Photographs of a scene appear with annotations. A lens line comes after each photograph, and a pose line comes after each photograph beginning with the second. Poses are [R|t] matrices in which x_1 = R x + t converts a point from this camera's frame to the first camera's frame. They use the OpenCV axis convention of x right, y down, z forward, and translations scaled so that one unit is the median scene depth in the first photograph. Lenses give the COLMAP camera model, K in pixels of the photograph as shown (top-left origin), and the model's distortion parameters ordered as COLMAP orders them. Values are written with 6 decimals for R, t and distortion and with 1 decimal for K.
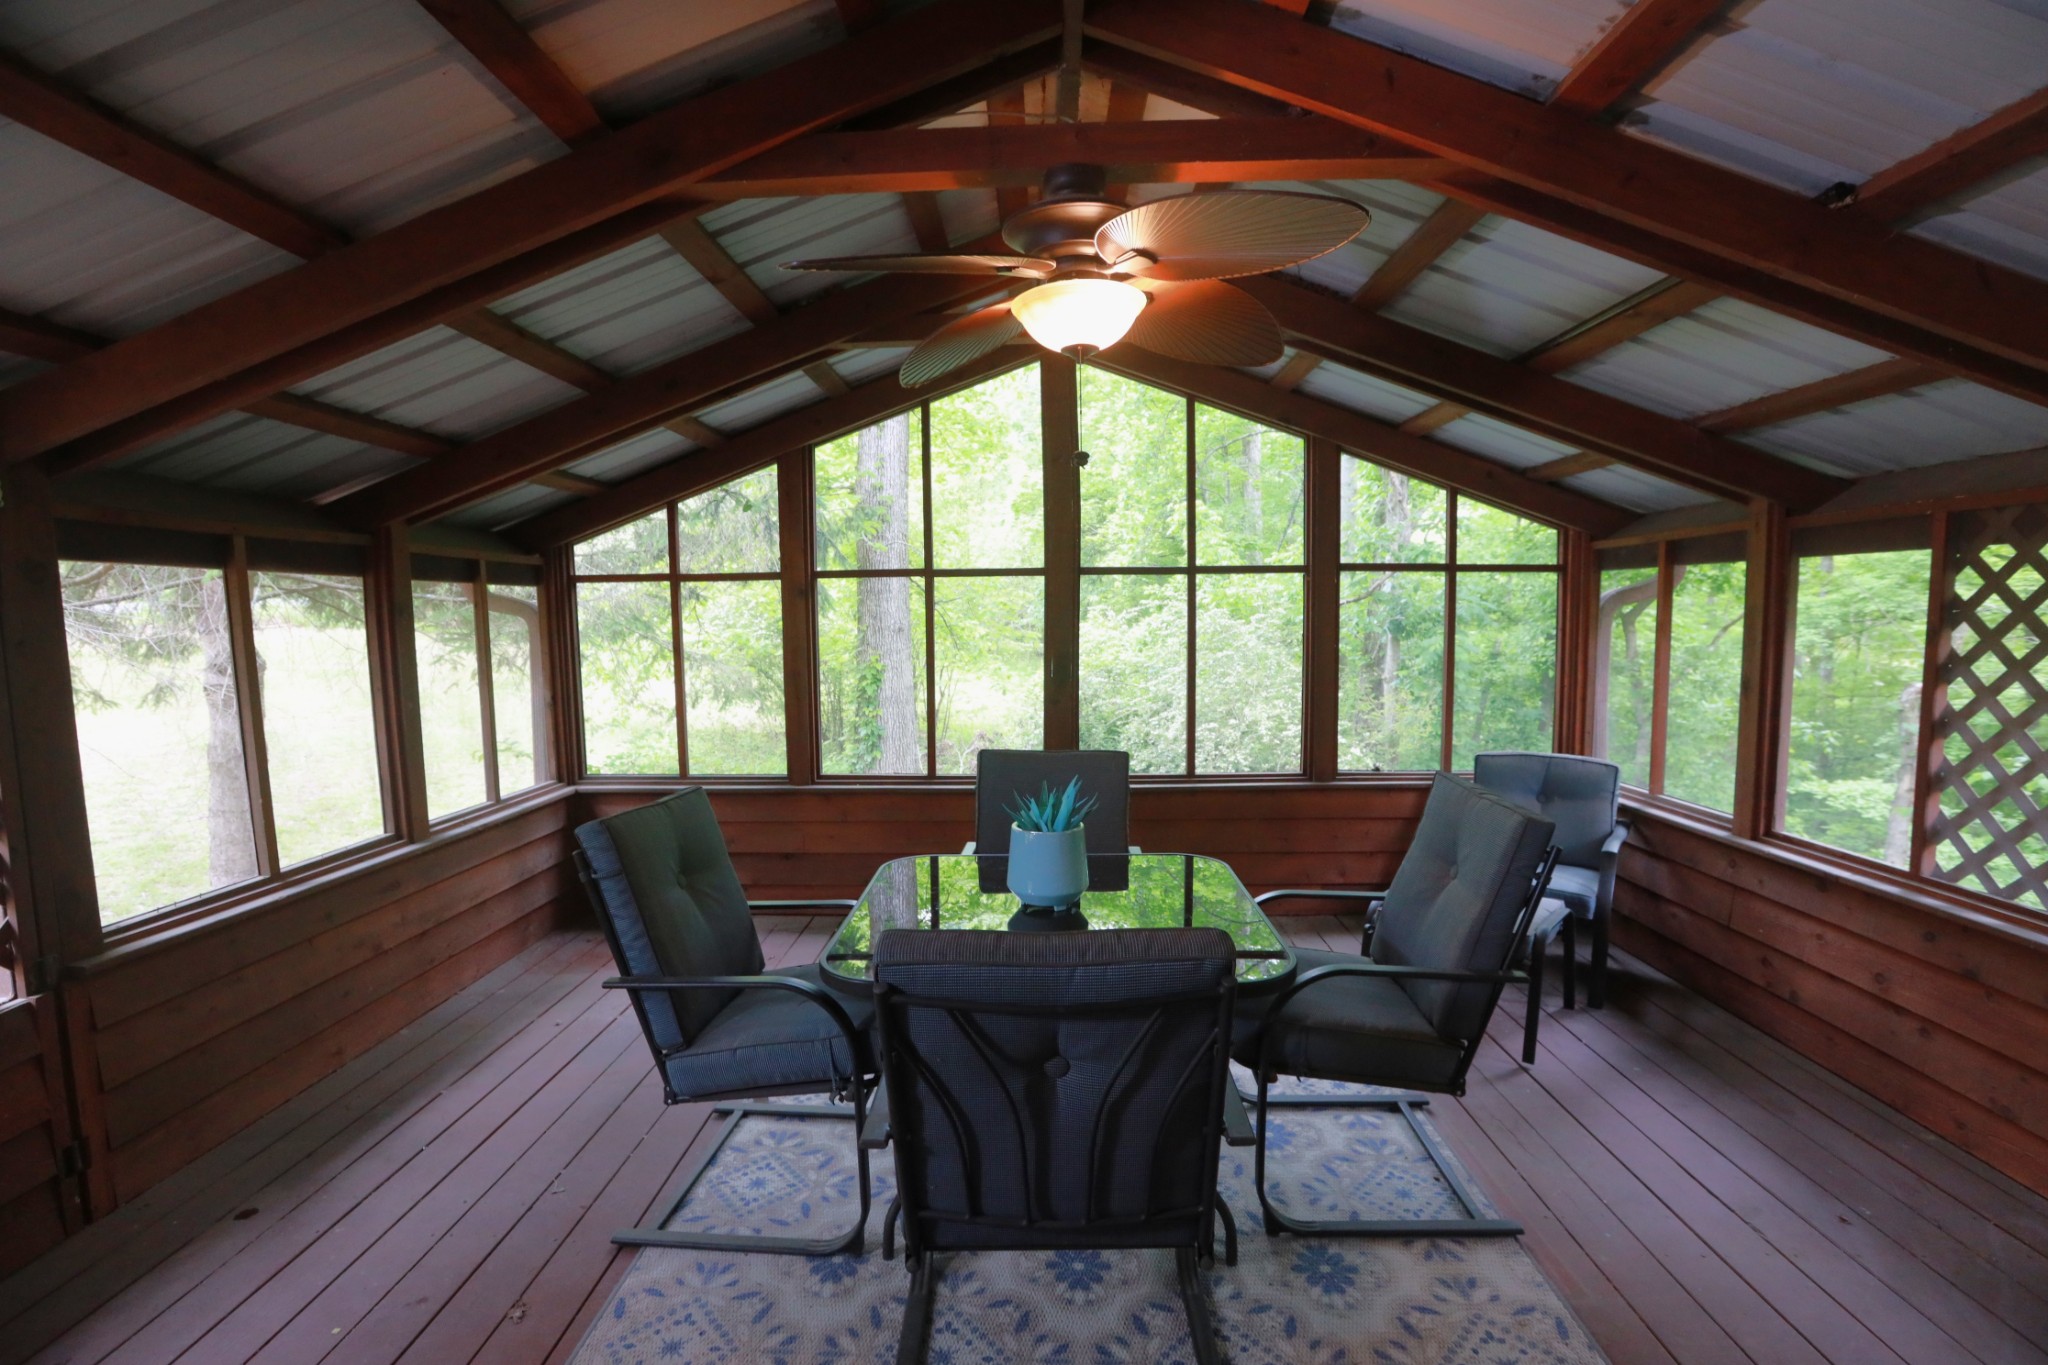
lens RADIAL K [[943.8, 0, 1016.7], [0, 943.8, 698.1], [0, 0, 1]] dist [-0.029018, 0.001581]
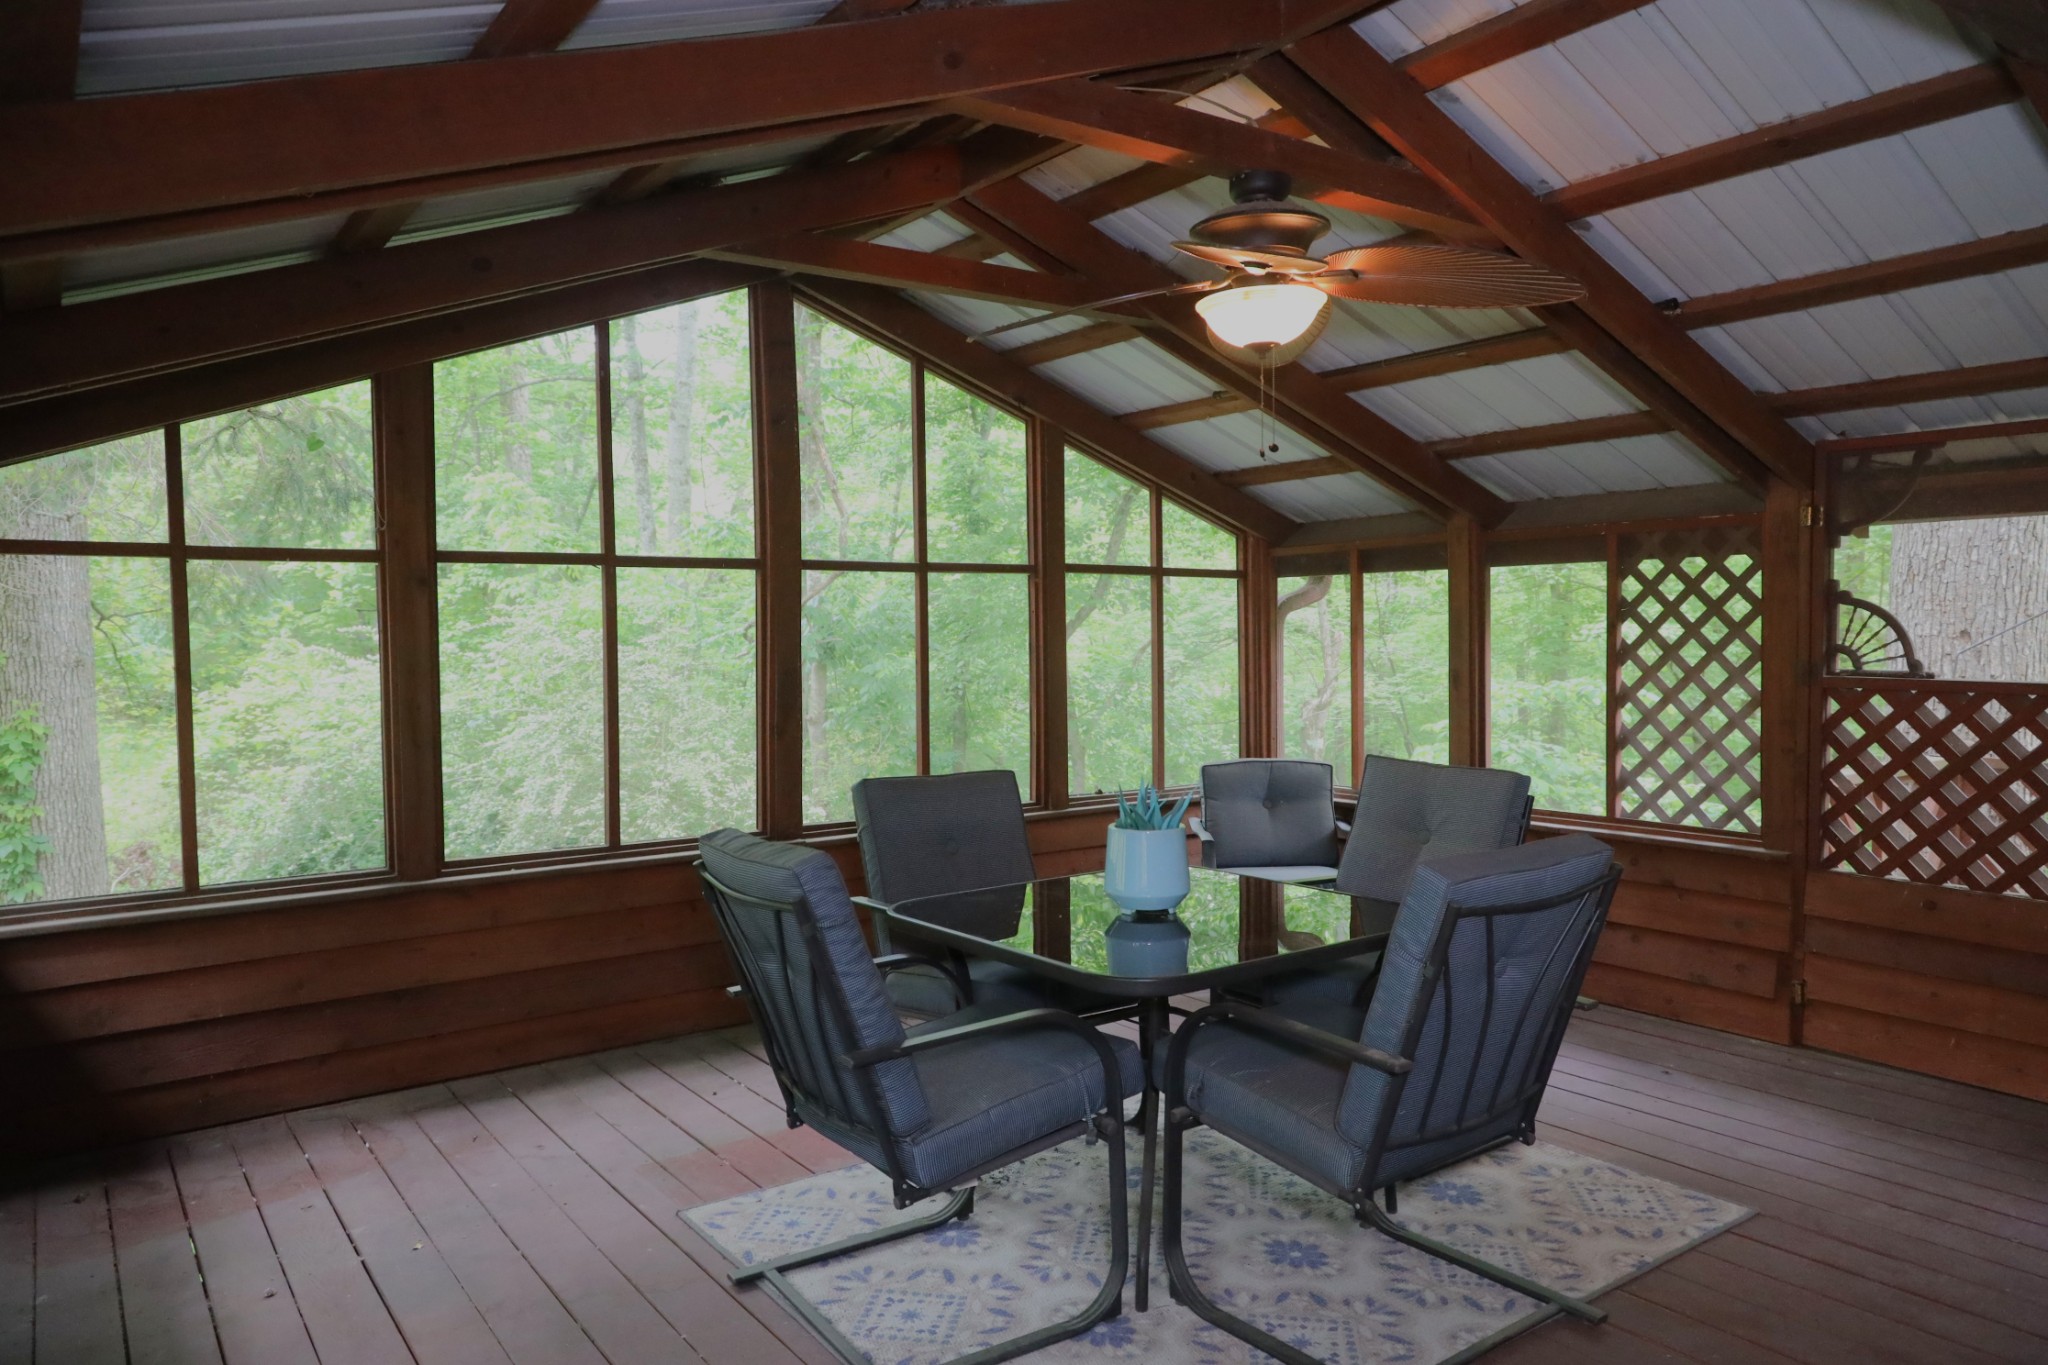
lens RADIAL K [[1385.8, 0, 1025.0], [0, 1385.8, 687.4], [0, 0, 1]] dist [0.008477, -0.000429]
pose [[0.784189, -0.023619, 0.620073, -0.753634], [0.060675, 0.997405, -0.038742, 0.034803], [-0.617549, 0.068004, 0.783587, -0.012130]]
